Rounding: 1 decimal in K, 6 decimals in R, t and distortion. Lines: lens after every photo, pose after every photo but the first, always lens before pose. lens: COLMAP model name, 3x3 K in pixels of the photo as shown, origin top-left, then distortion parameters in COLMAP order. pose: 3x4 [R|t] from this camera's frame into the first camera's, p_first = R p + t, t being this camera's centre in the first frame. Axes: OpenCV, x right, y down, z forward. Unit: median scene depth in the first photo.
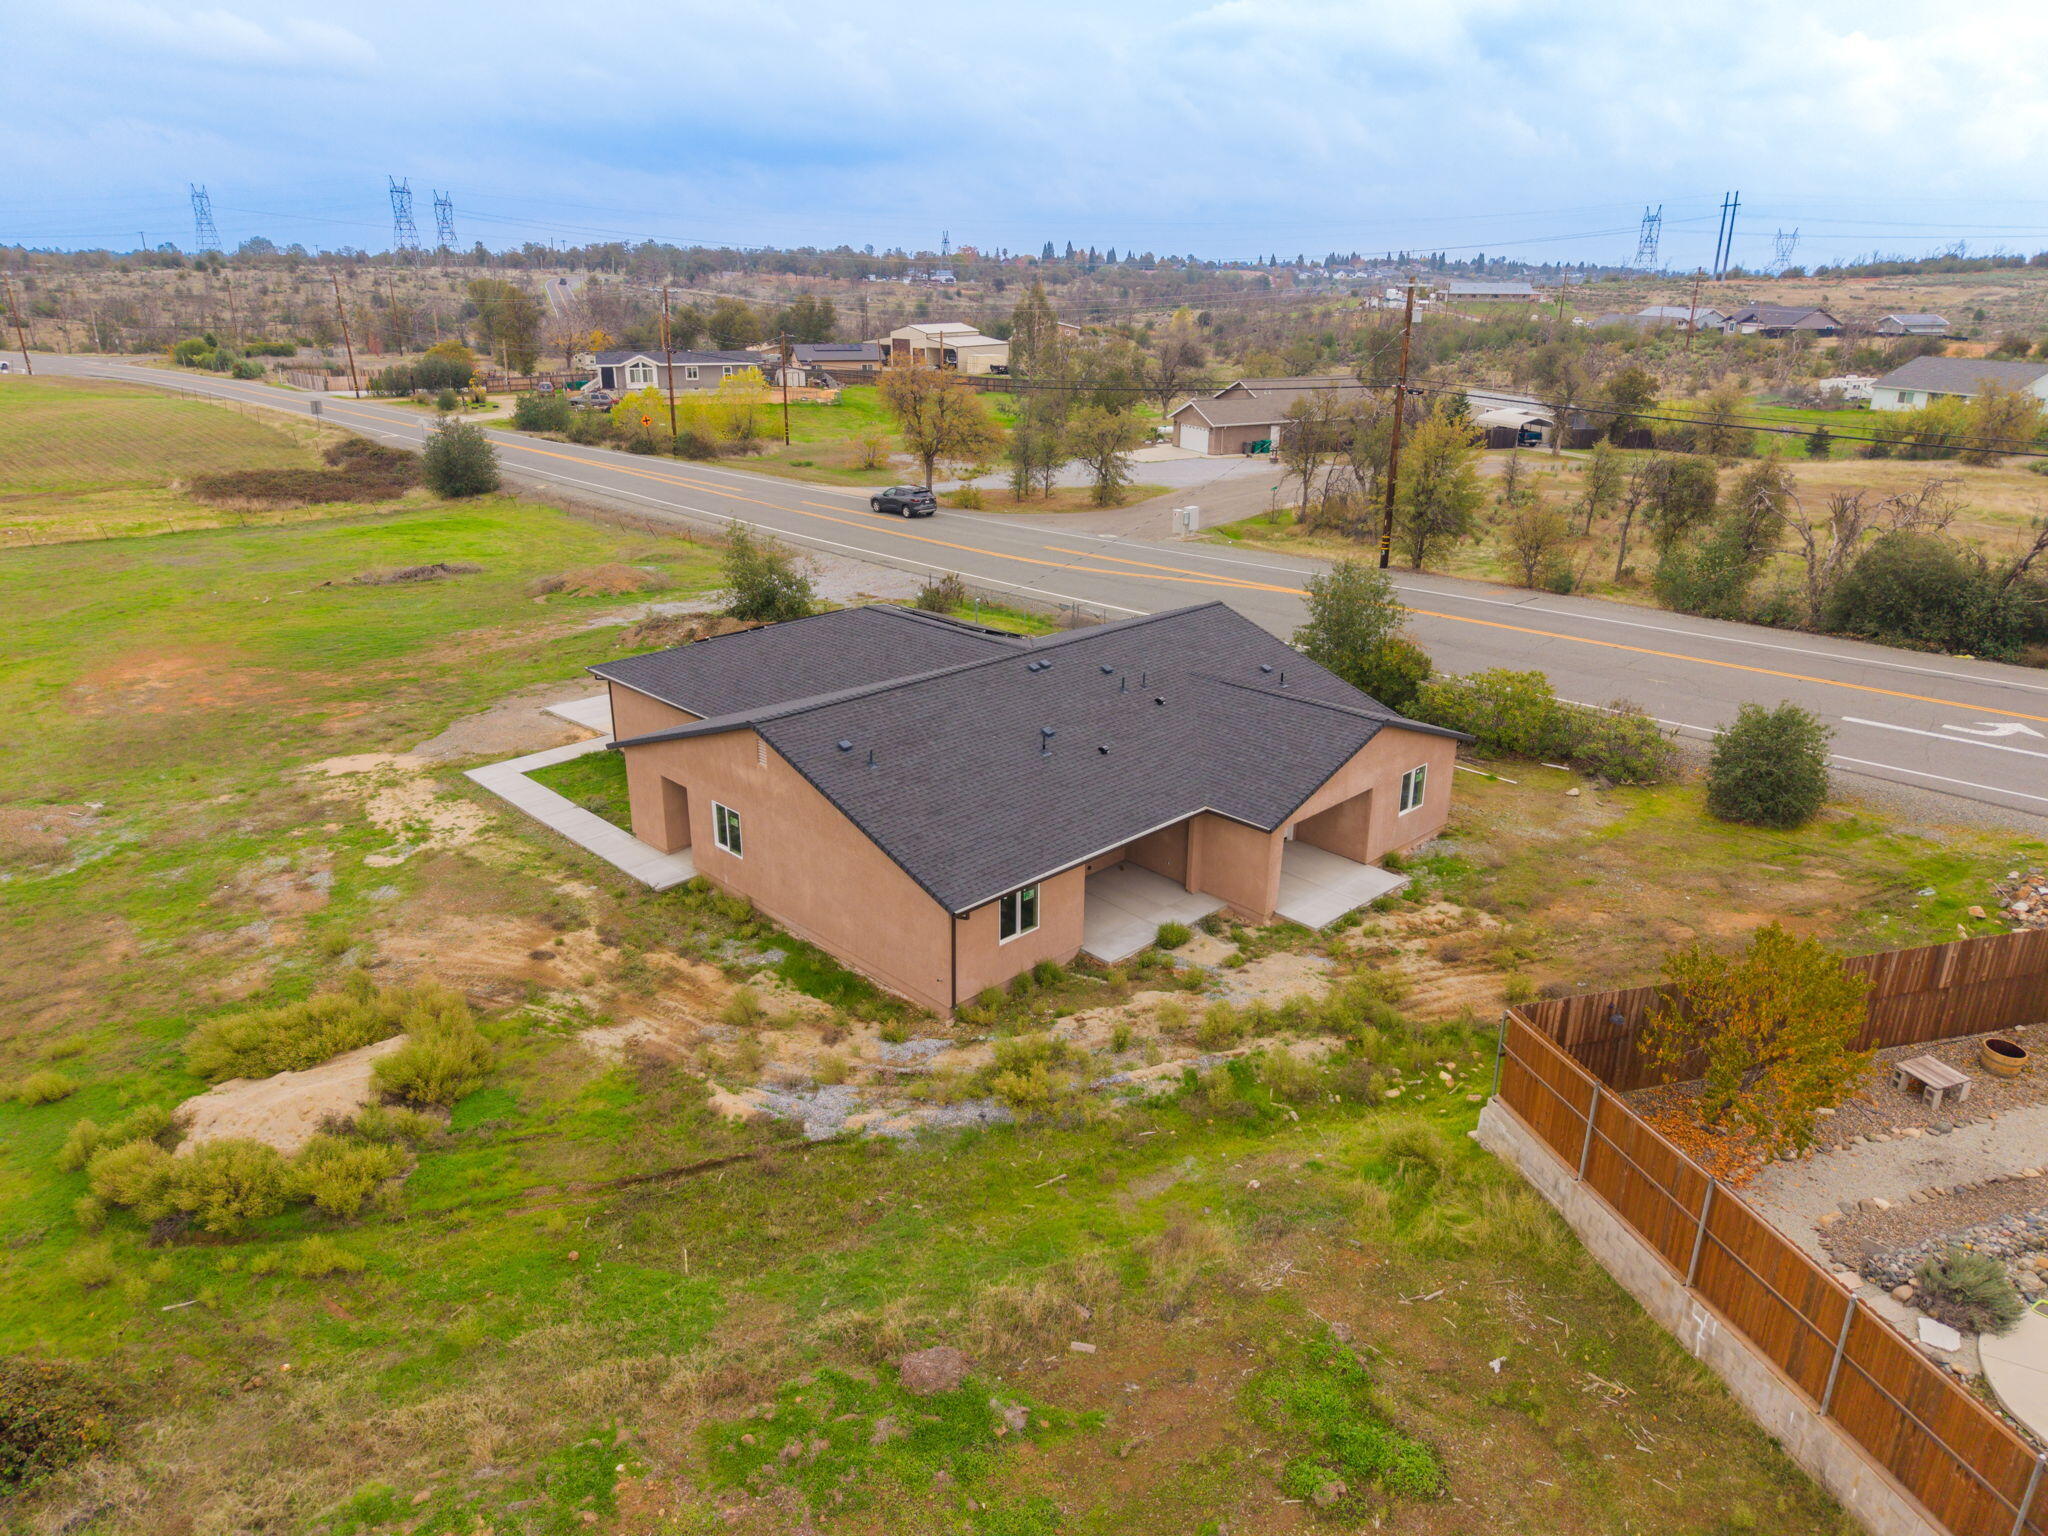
lens RADIAL K [[1363.7, 0, 1024.0], [0, 1363.7, 768.0], [0, 0, 1]] dist [0.006478, 0.001567]
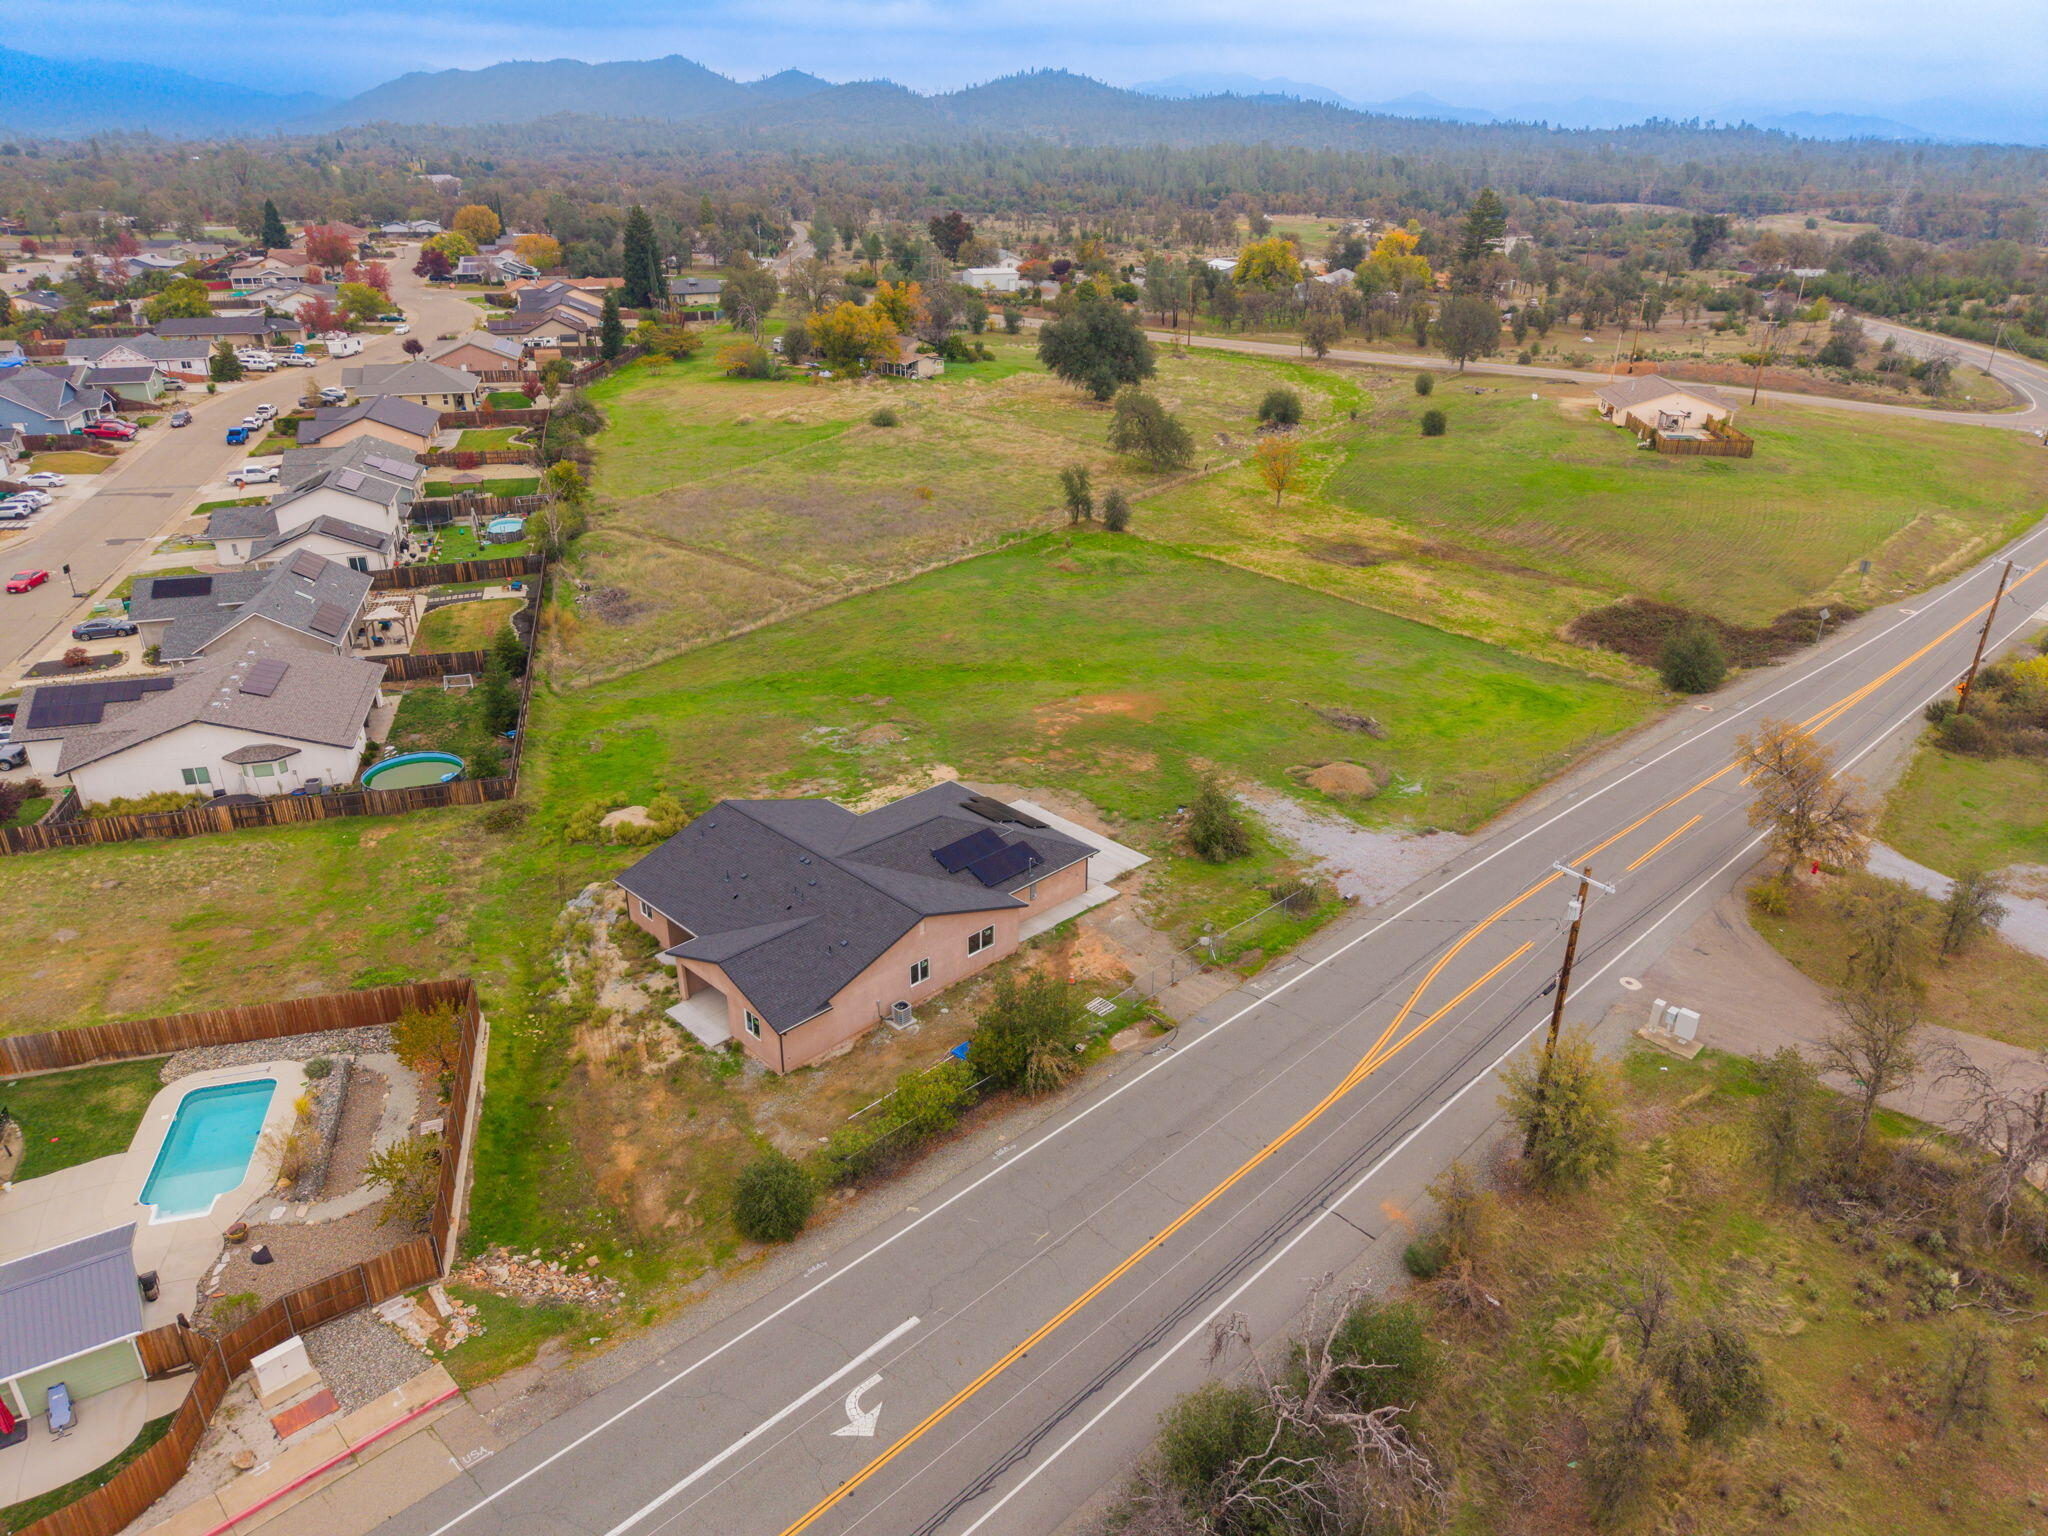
lens RADIAL K [[1363.7, 0, 1024.0], [0, 1363.7, 768.0], [0, 0, 1]] dist [0.006478, 0.001567]
pose [[0.012884, 0.422174, -0.906423, 1.358215], [-0.364049, 0.846264, 0.388980, -0.837780], [0.931291, 0.324971, 0.164595, 0.731999]]
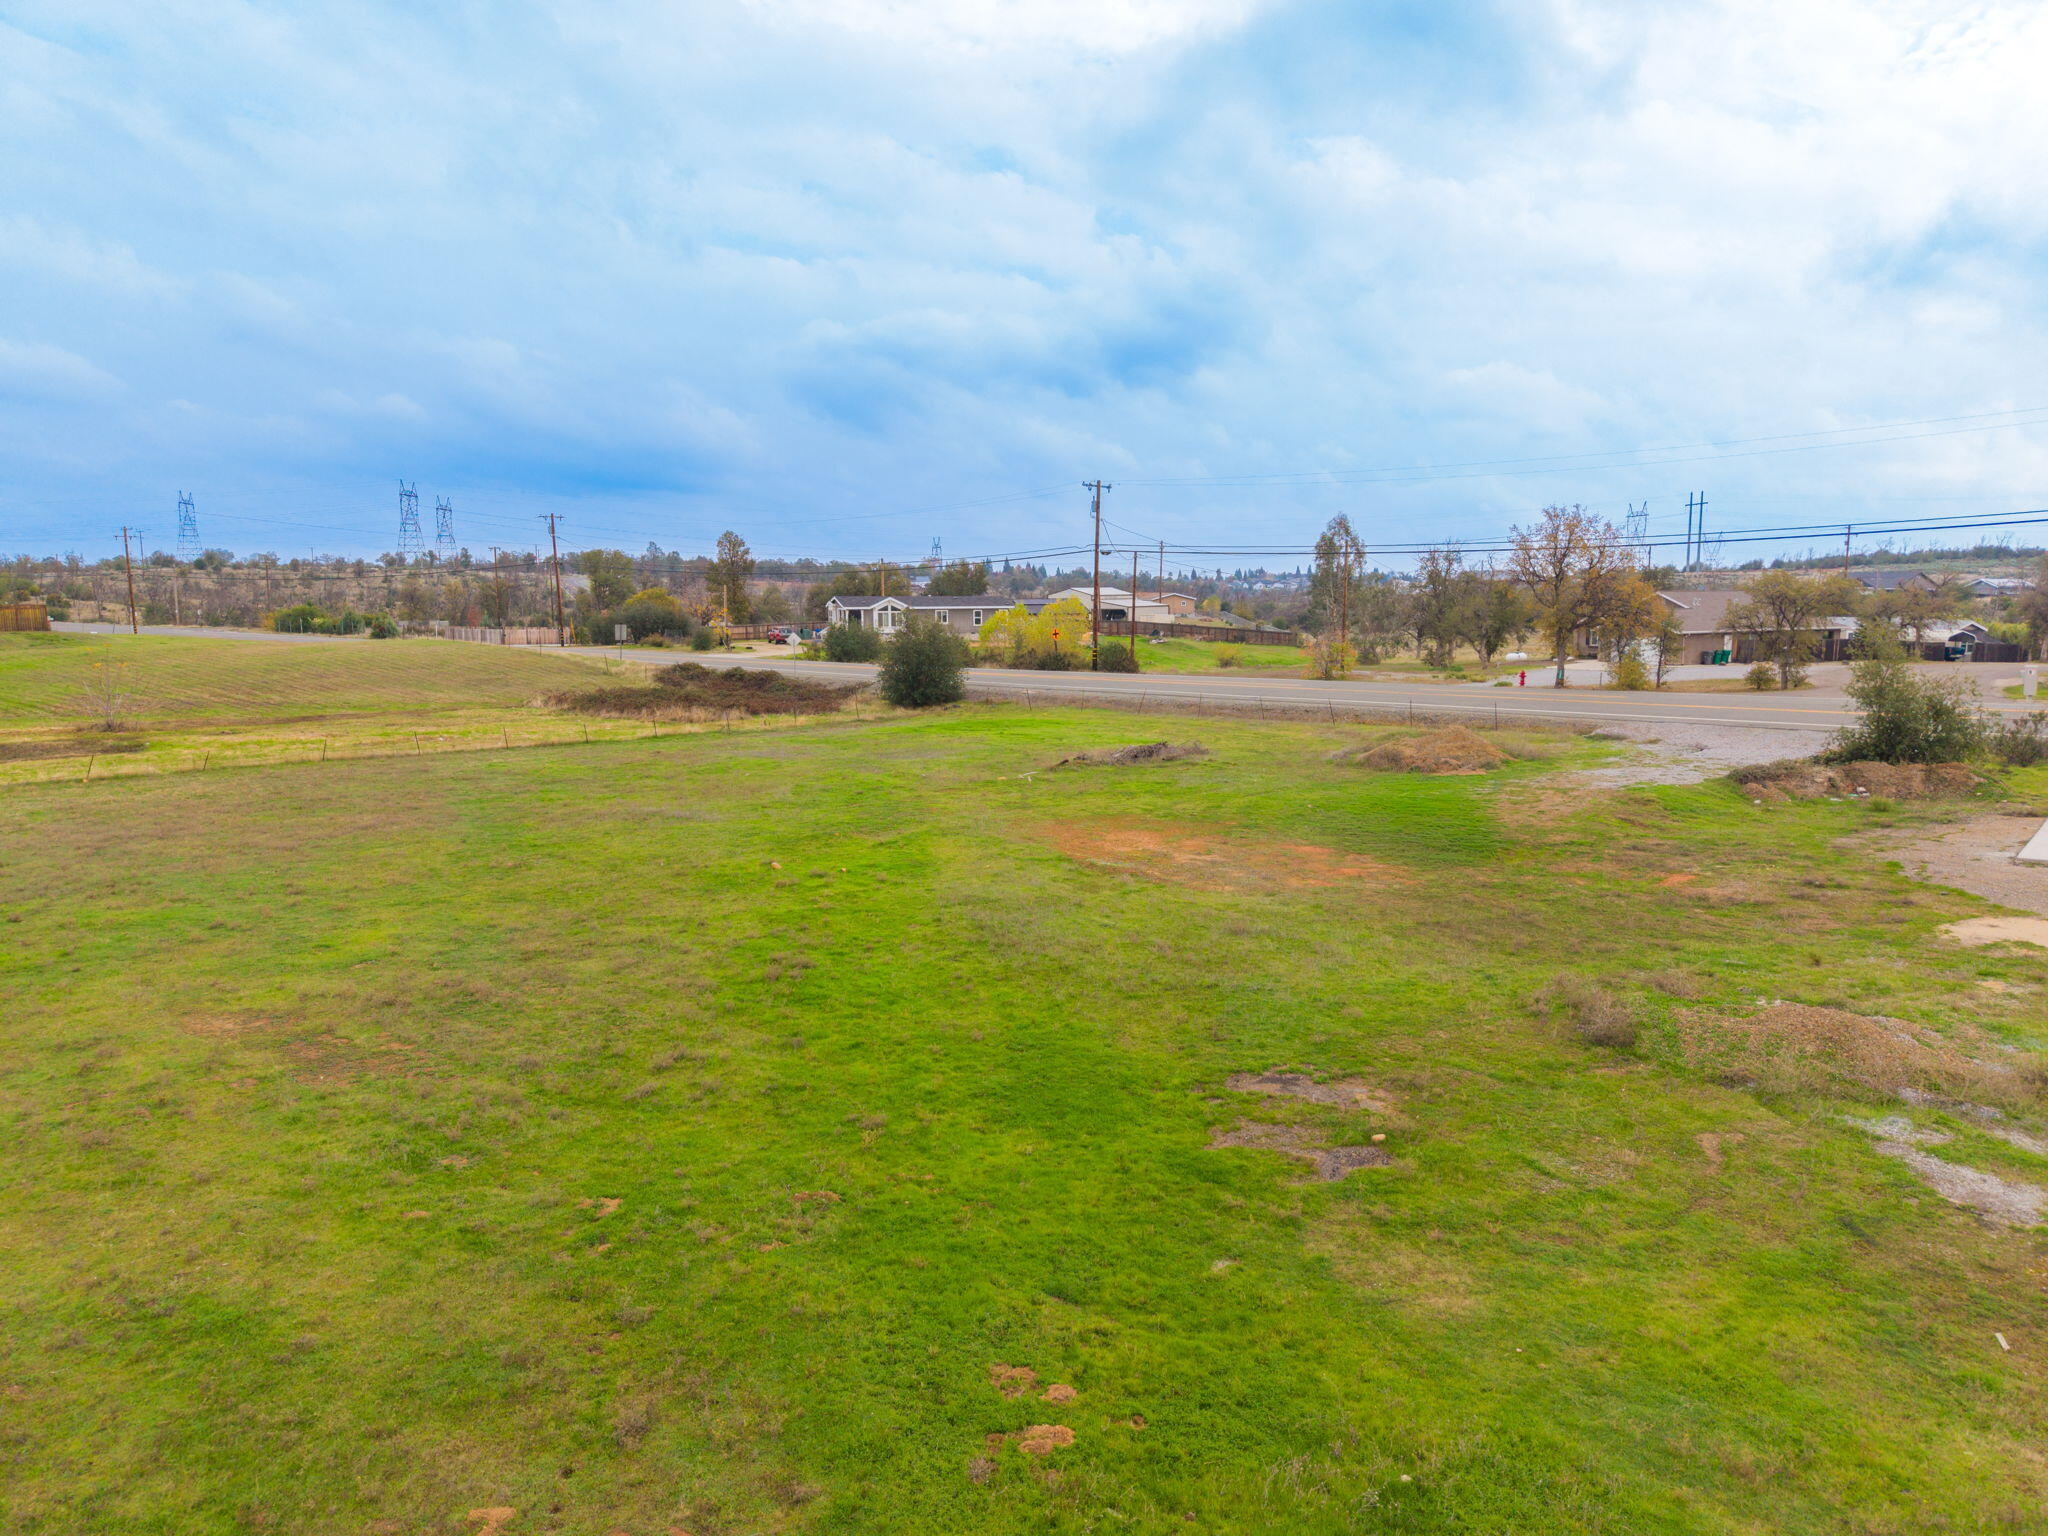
lens RADIAL K [[1363.7, 0, 1024.0], [0, 1363.7, 768.0], [0, 0, 1]] dist [0.006478, 0.001567]
pose [[0.994803, -0.023236, 0.099132, -0.899718], [0.045093, 0.973466, -0.224343, 0.037064], [-0.091289, 0.227647, 0.969455, 0.469138]]
